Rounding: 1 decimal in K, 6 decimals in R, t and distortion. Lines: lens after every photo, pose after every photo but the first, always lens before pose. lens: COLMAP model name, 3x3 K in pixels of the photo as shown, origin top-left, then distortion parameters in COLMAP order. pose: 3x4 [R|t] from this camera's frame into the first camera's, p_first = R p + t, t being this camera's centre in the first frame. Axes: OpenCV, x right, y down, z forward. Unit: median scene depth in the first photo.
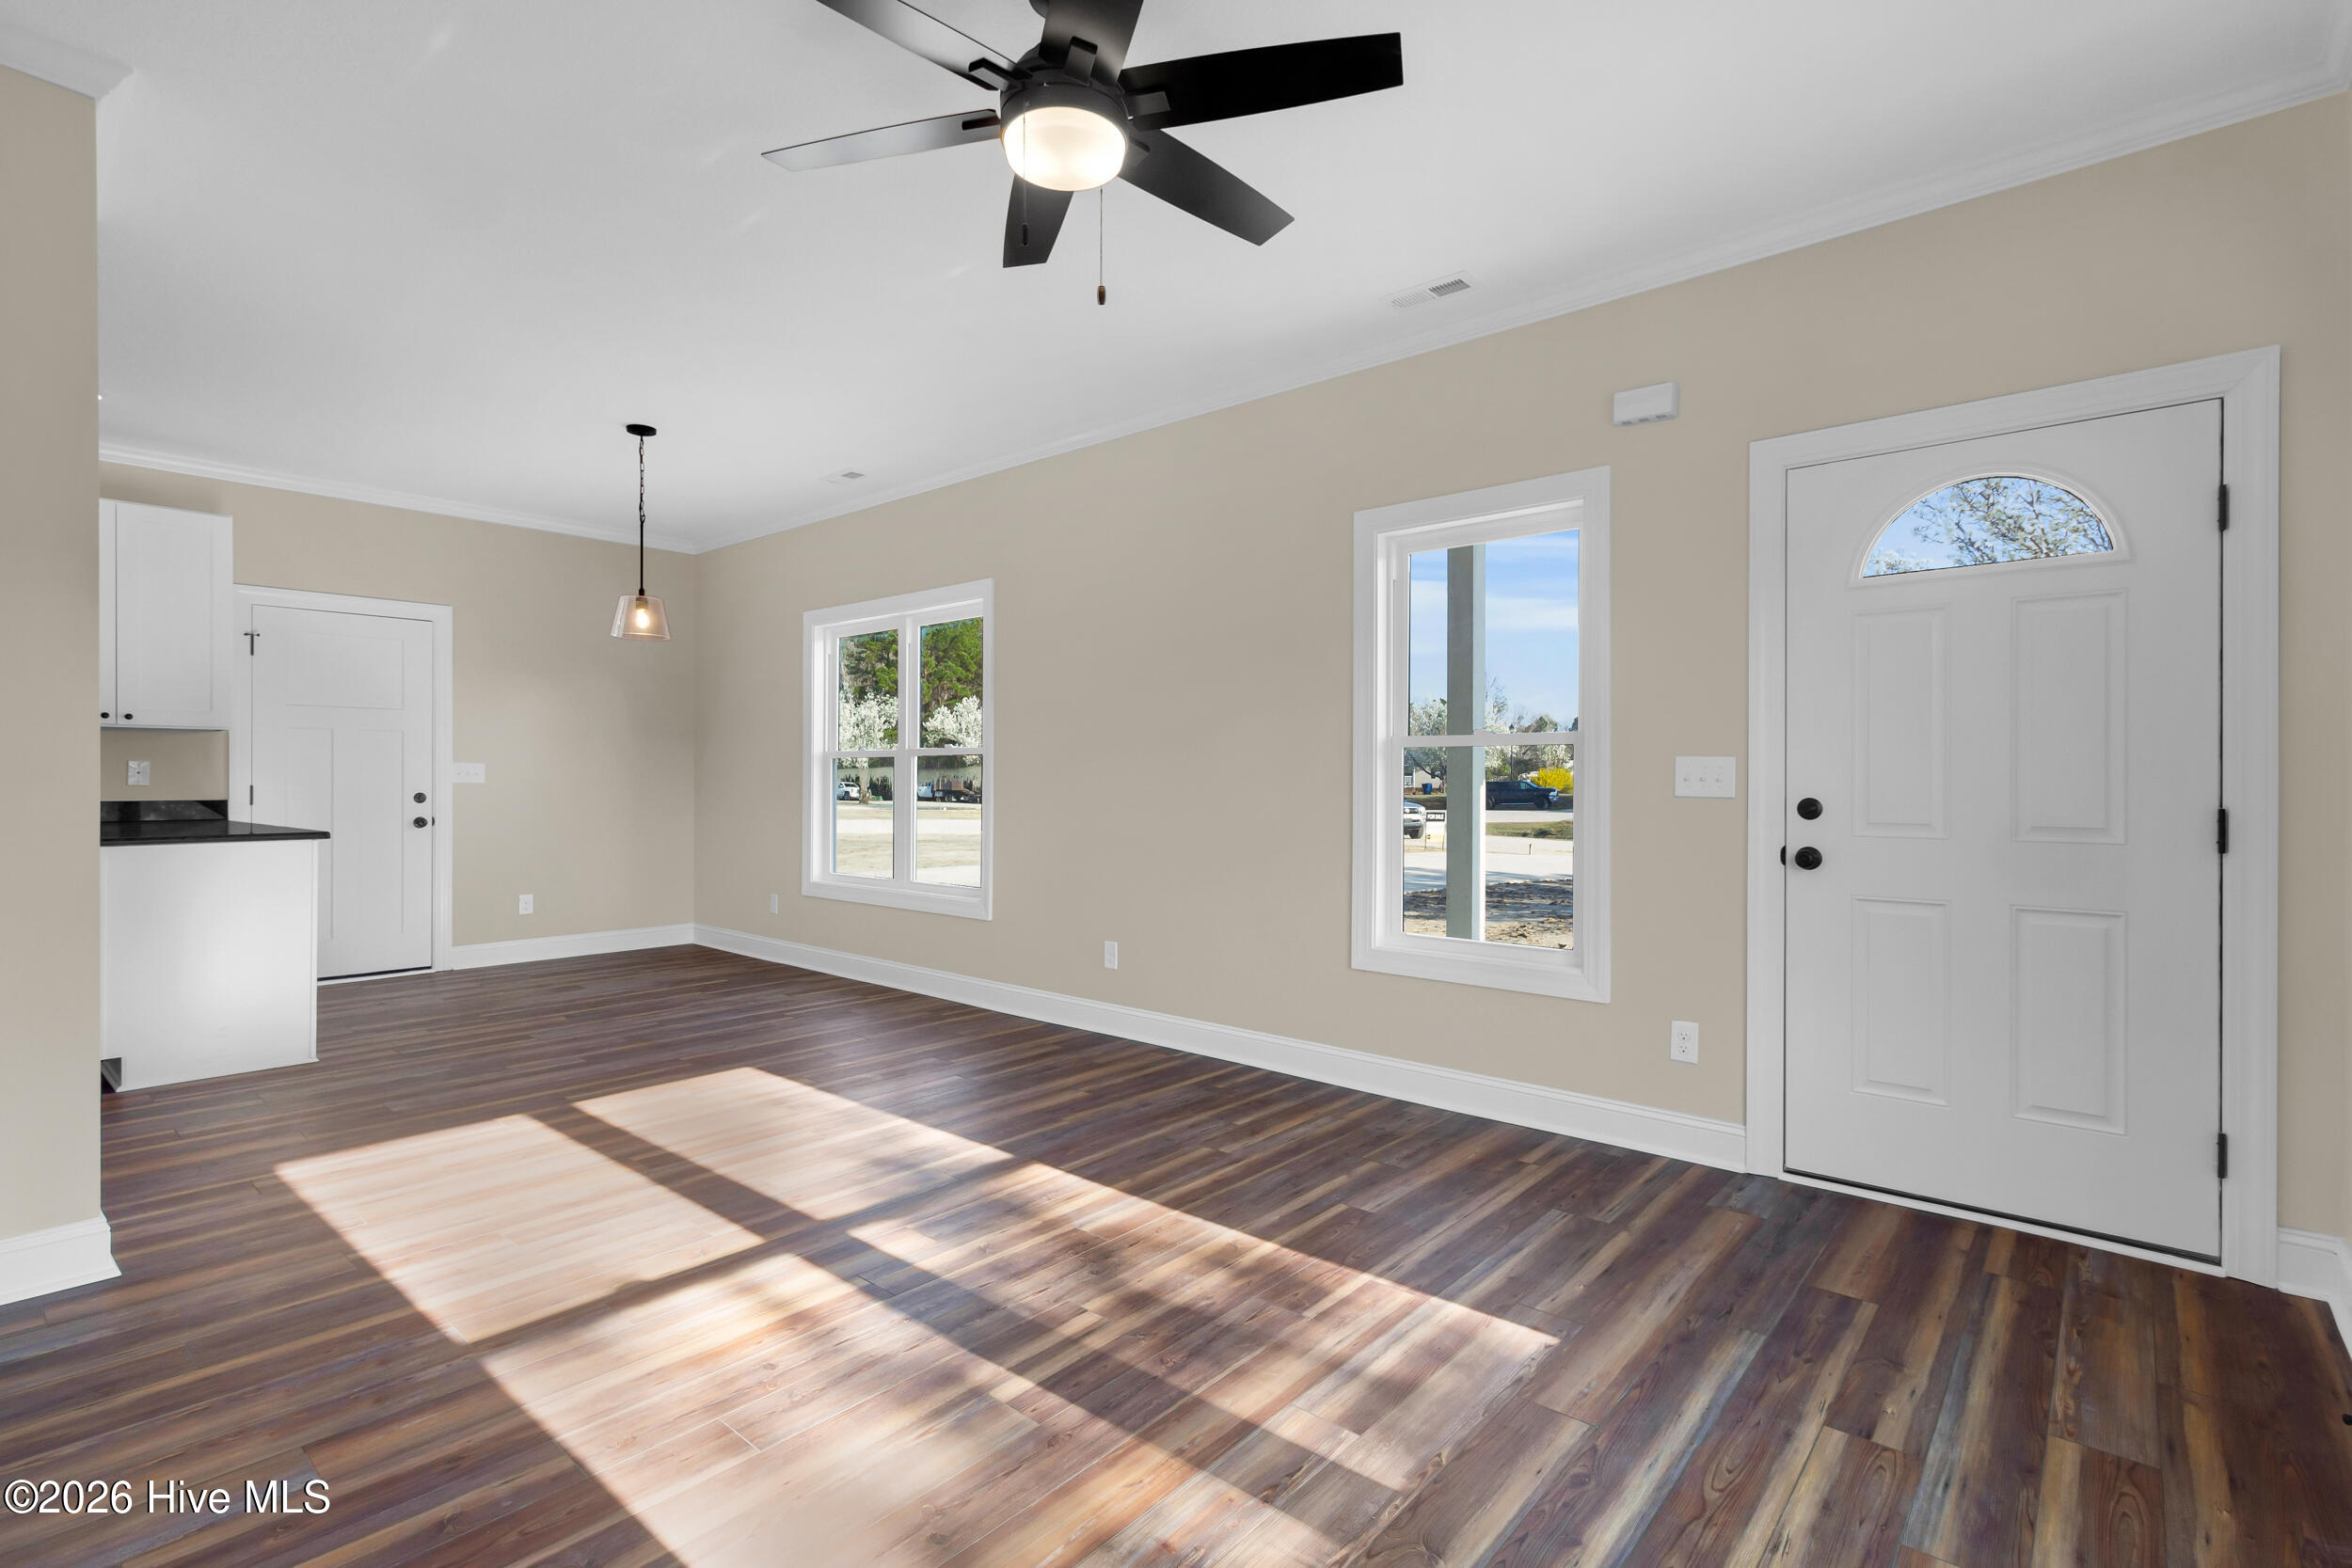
lens RADIAL K [[1095.4, 0, 1183.4], [0, 1095.4, 777.5], [0, 0, 1]] dist [0.000457, -0.000300]
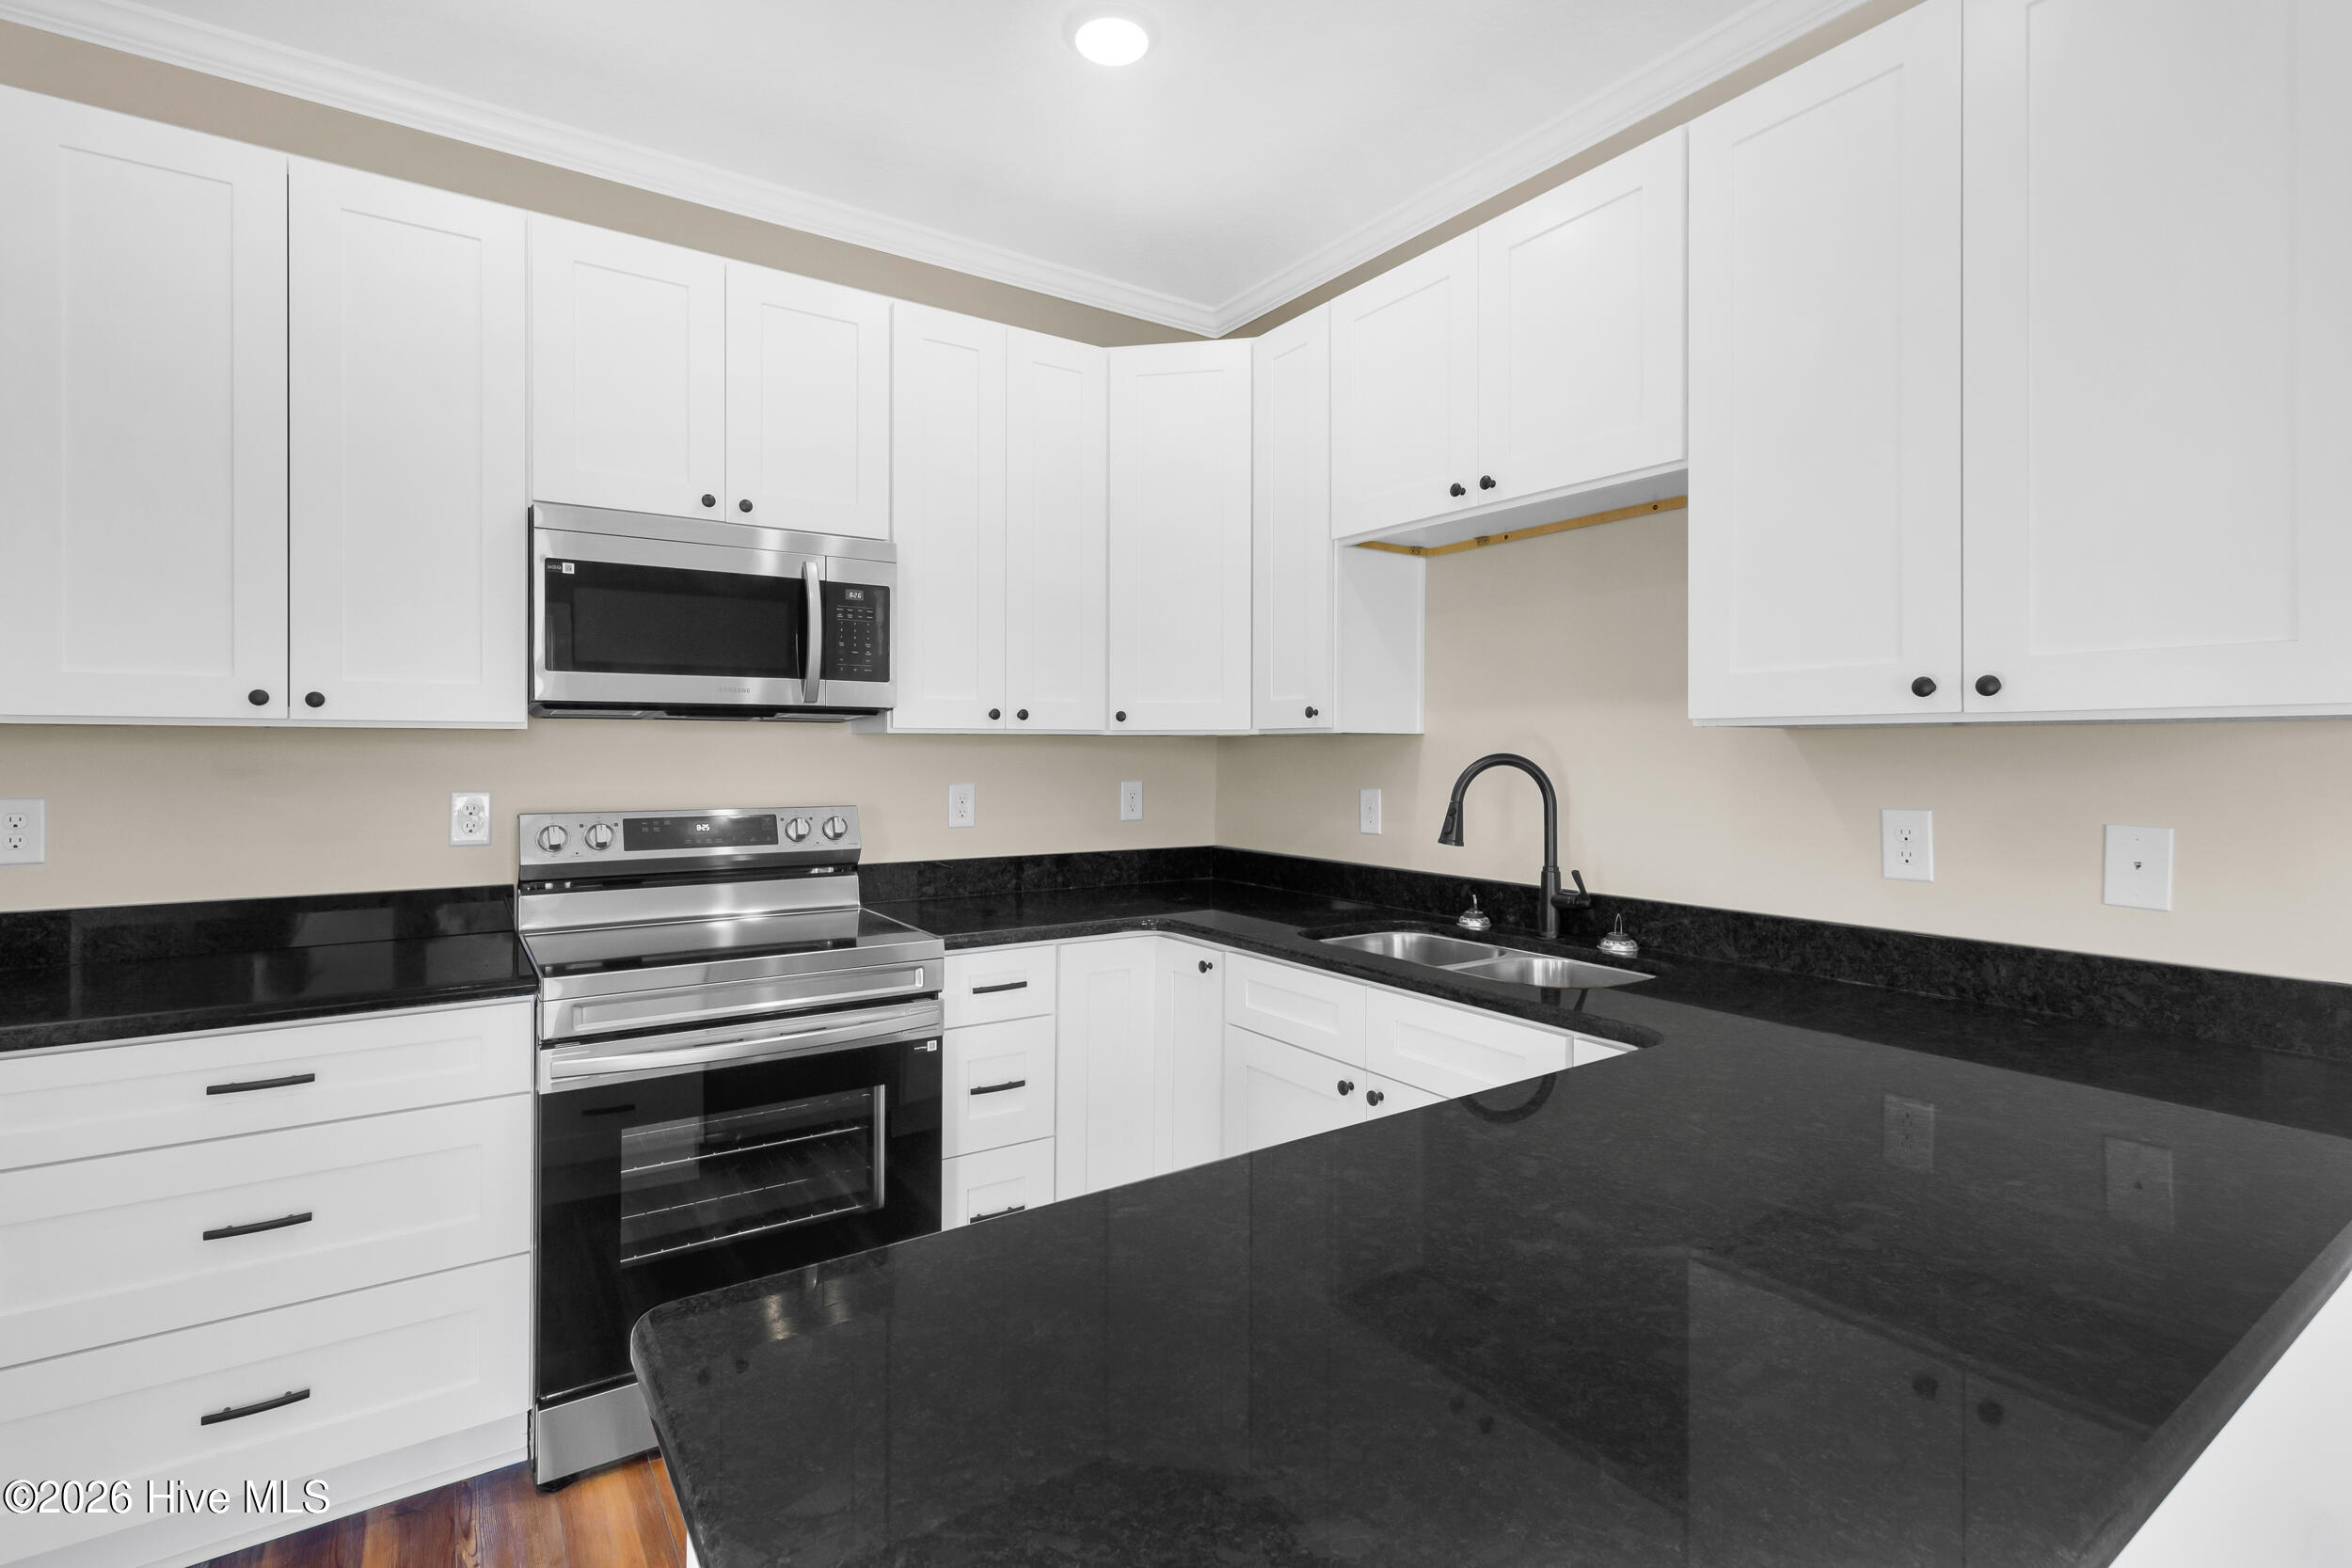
lens RADIAL K [[1100.0, 0, 1170.9], [0, 1100.0, 750.6], [0, 0, 1]] dist [0.002190, -0.000303]
pose [[-0.265976, -0.002196, -0.963977, -0.972062], [-0.000758, 0.999998, -0.002069, -0.058699], [0.963979, 0.000180, -0.265977, 1.363835]]
